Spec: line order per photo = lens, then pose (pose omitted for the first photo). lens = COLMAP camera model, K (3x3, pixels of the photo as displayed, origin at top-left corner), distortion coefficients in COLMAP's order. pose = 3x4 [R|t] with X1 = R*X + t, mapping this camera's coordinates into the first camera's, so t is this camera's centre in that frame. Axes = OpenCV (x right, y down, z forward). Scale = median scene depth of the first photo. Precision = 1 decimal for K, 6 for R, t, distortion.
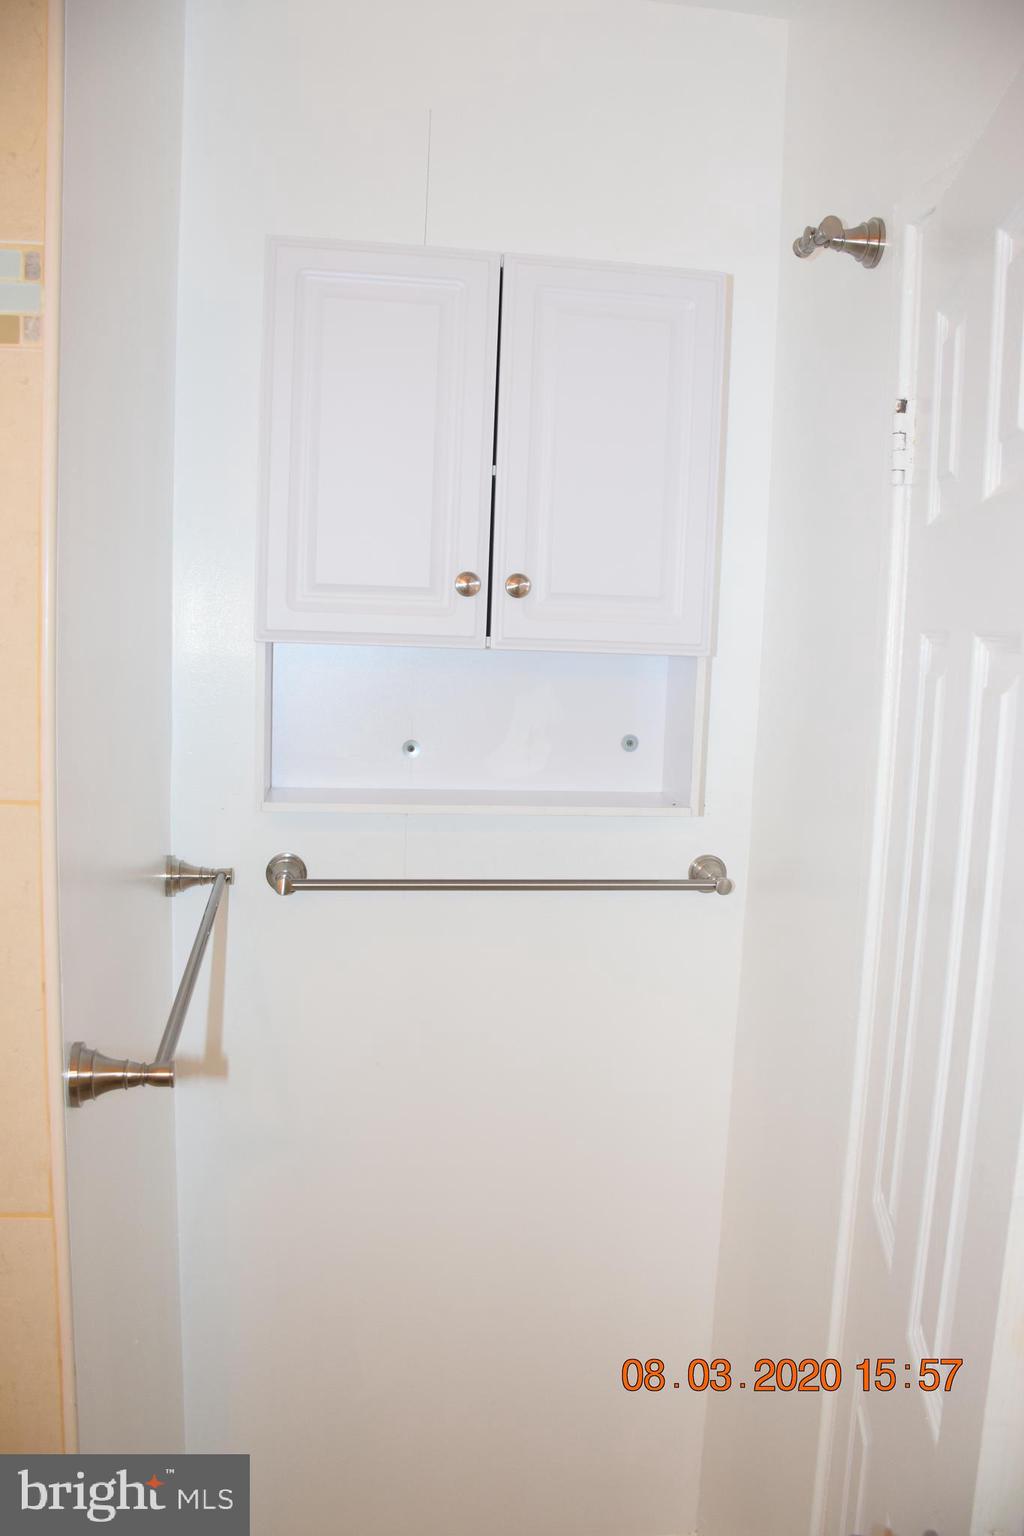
lens RADIAL K [[1190.5, 0, 529.6], [0, 1190.5, 769.1], [0, 0, 1]] dist [-0.167433, 0.111339]
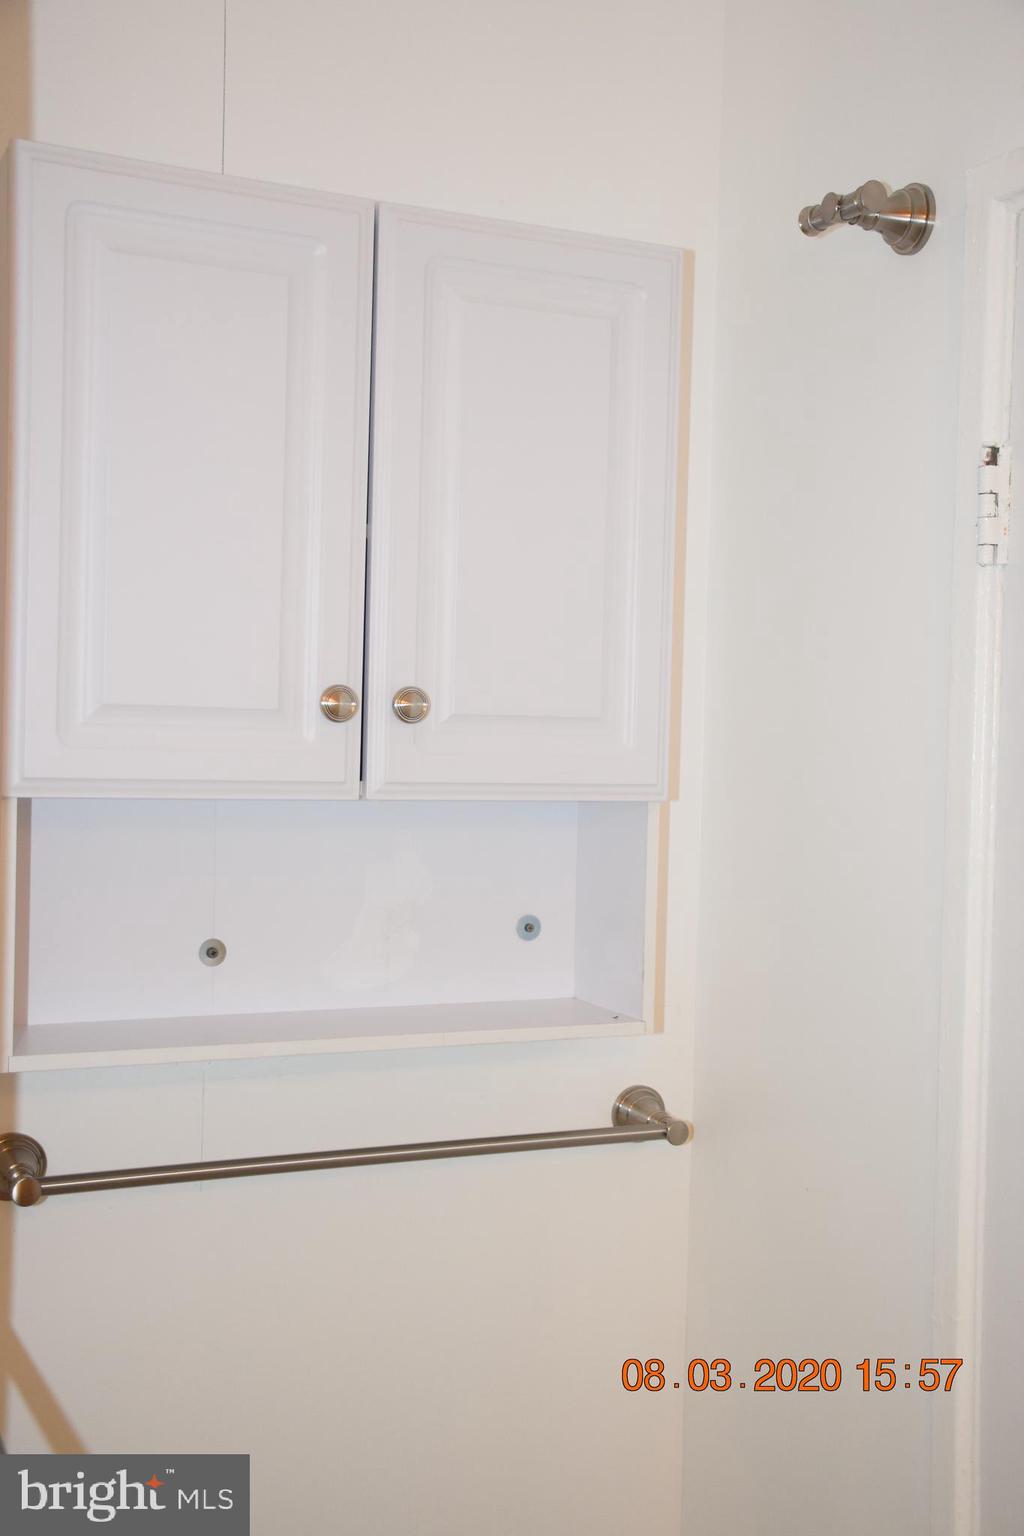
lens RADIAL K [[1766.2, 0, 512.0], [0, 1766.2, 768.0], [0, 0, 1]] dist [0.079503, -0.009740]
pose [[0.961160, -0.015467, 0.275559, -0.230678], [0.040726, 0.995447, -0.086178, -0.030026], [-0.272971, 0.094053, 0.957414, 0.028419]]
